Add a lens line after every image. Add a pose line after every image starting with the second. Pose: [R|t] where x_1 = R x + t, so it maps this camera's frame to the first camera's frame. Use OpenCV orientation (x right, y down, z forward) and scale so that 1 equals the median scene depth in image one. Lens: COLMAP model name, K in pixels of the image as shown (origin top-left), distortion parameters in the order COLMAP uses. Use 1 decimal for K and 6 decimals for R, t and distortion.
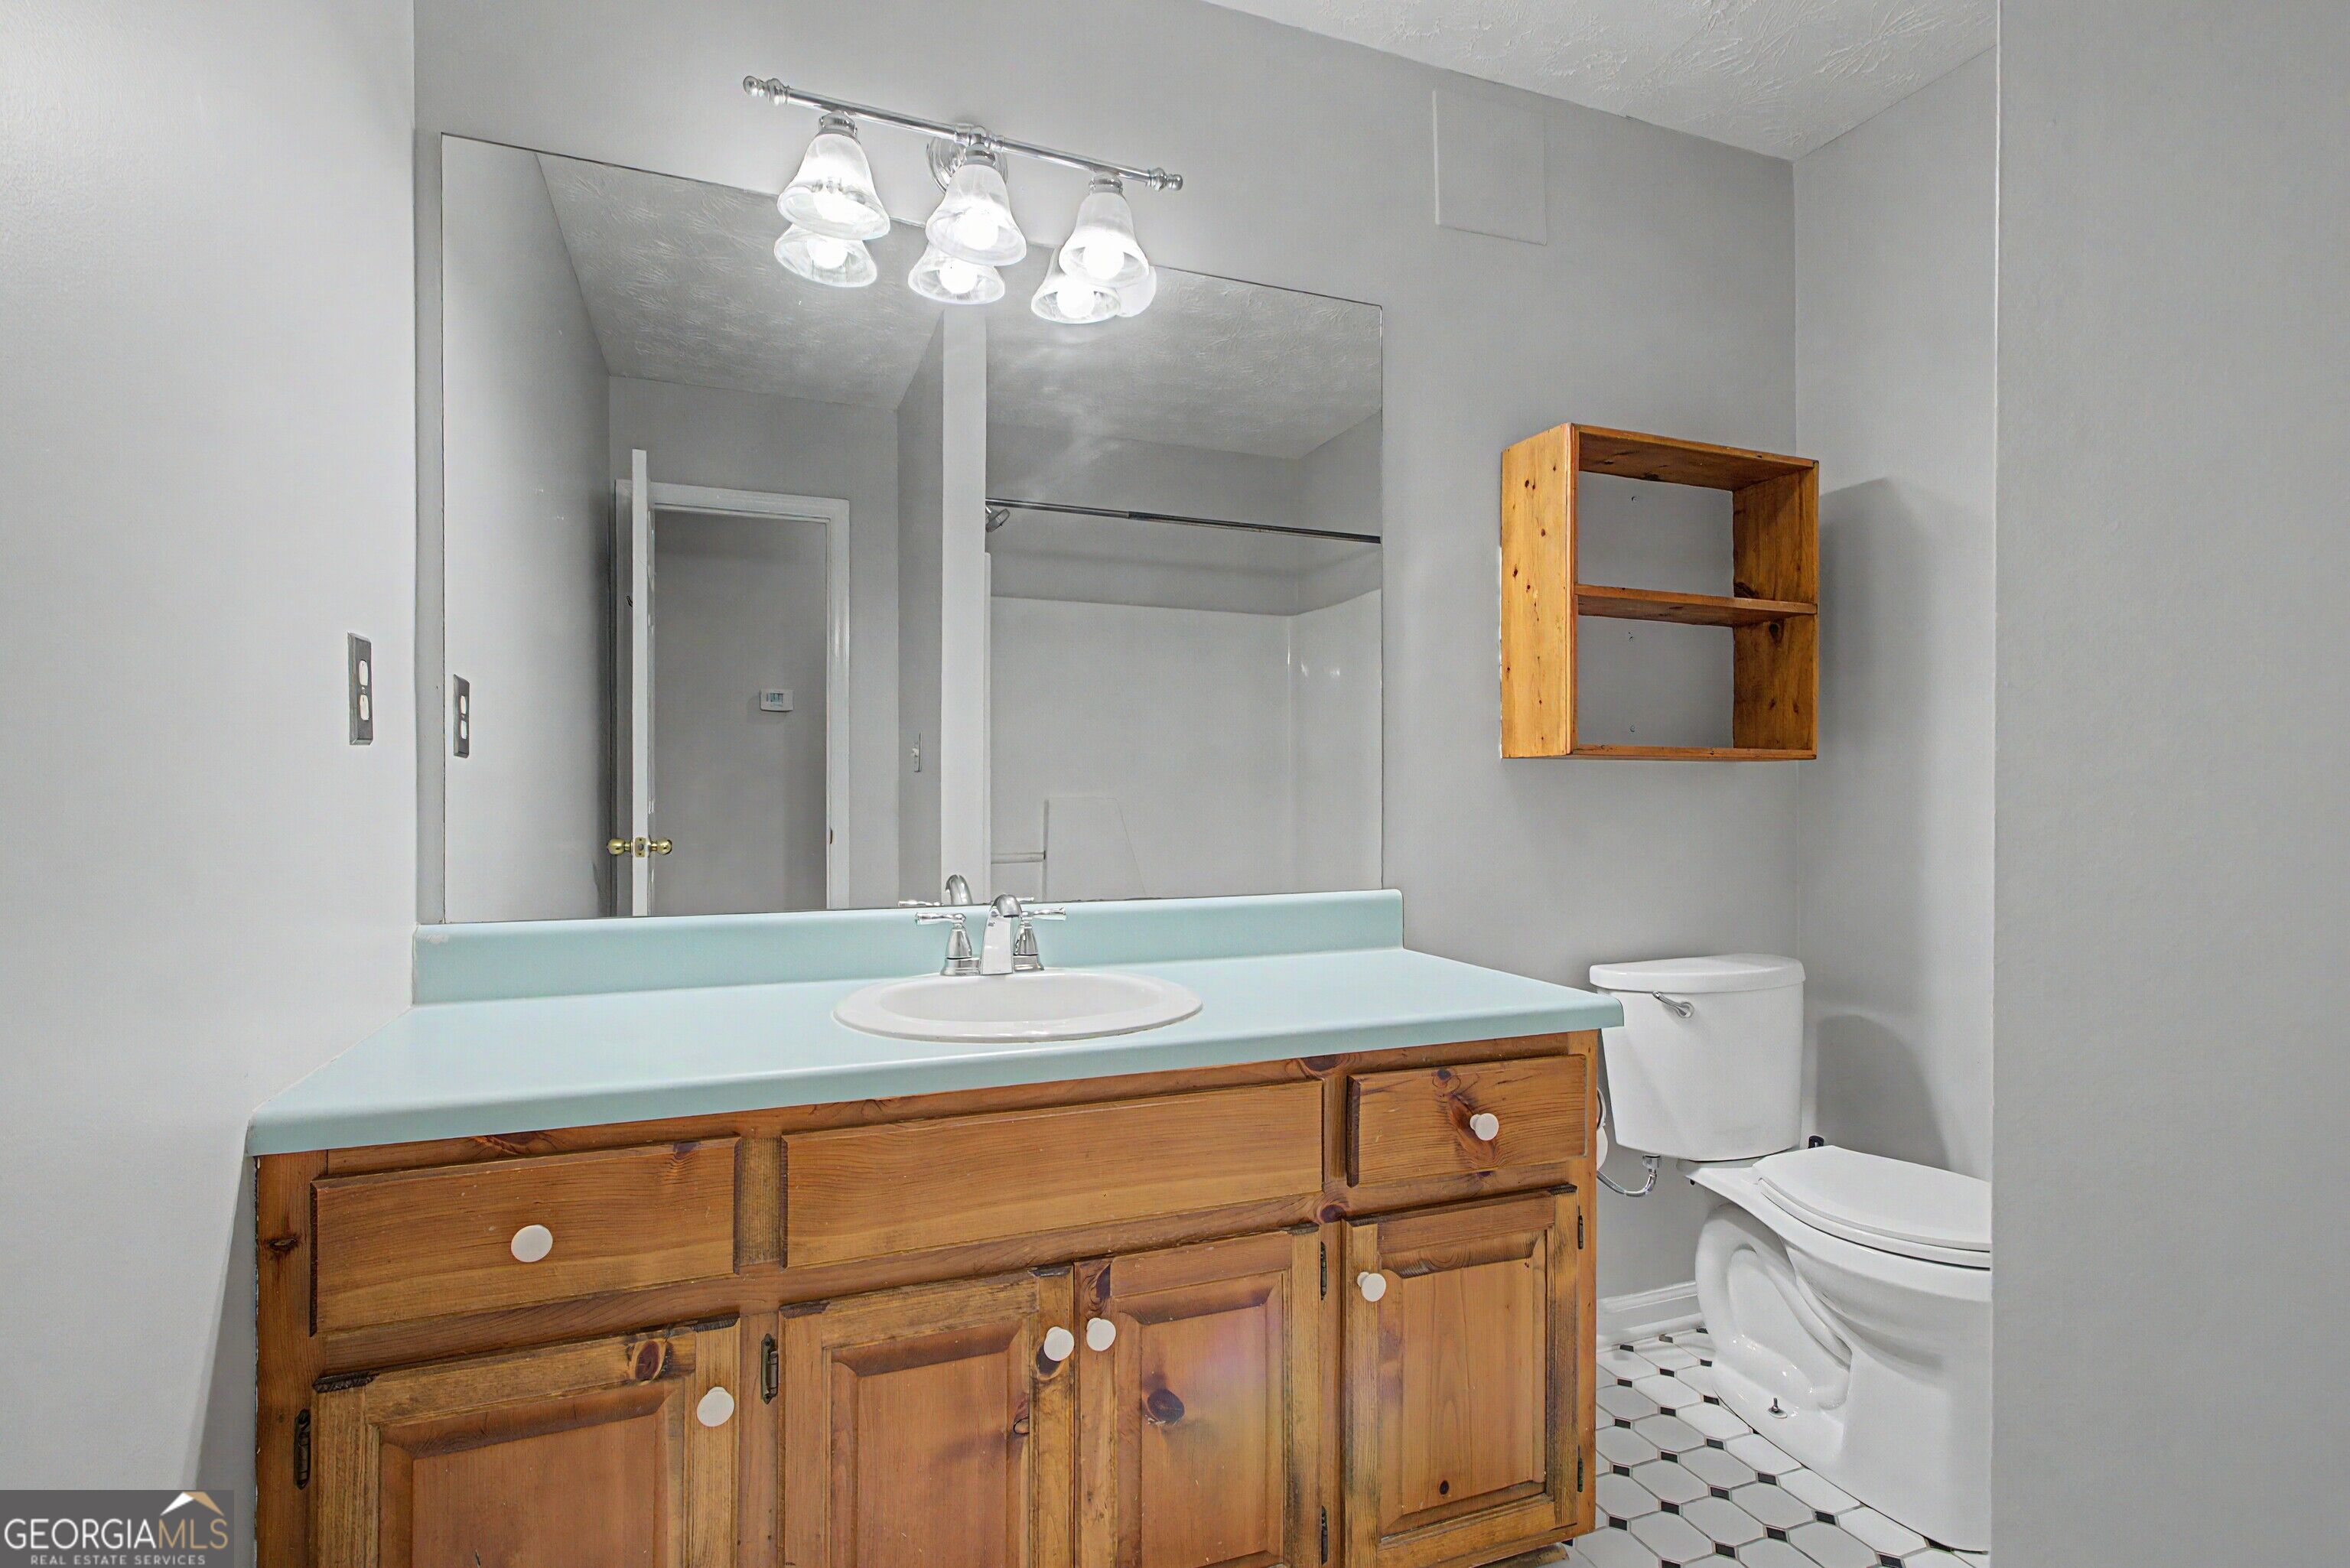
lens RADIAL K [[1107.5, 0, 1166.4], [0, 1107.5, 792.0], [0, 0, 1]] dist [0.008425, -0.002452]
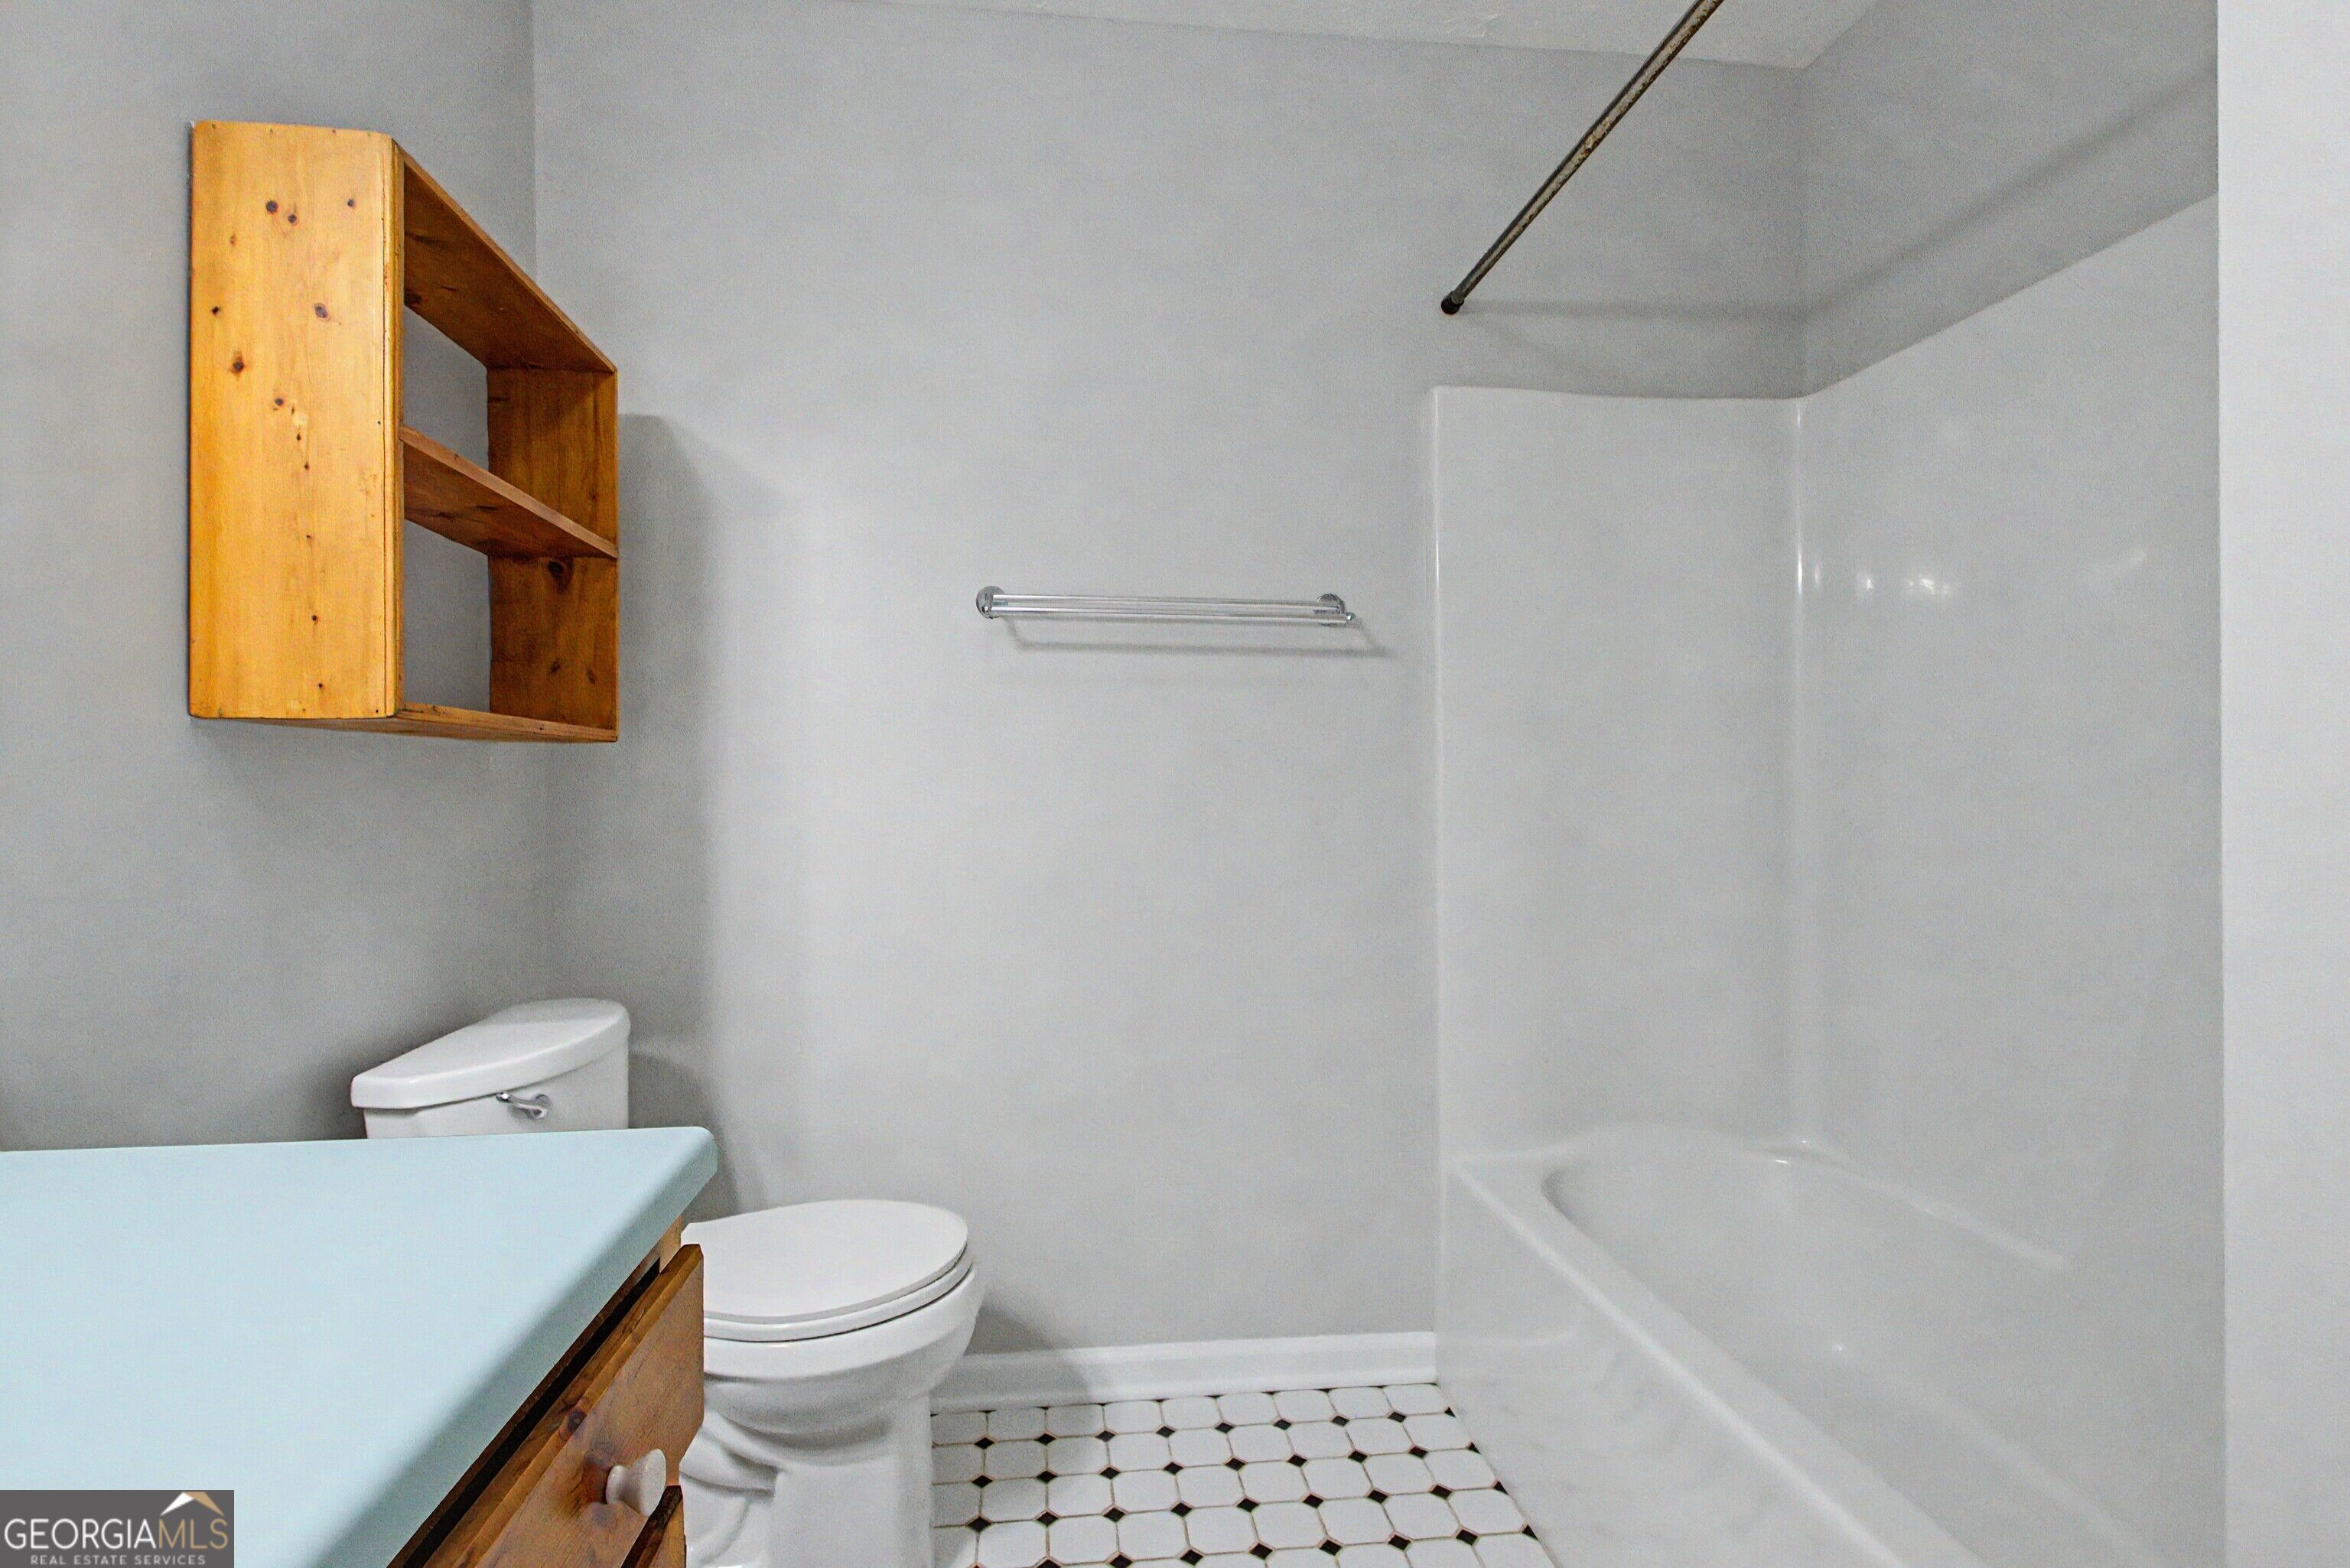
lens RADIAL K [[1107.5, 0, 1181.1], [0, 1107.5, 783.2], [0, 0, 1]] dist [0.008425, -0.002452]
pose [[0.264891, 0.002594, 0.964275, -0.071499], [0.002205, 0.999992, -0.003295, 0.003005], [-0.964276, 0.003000, 0.264883, 0.399636]]
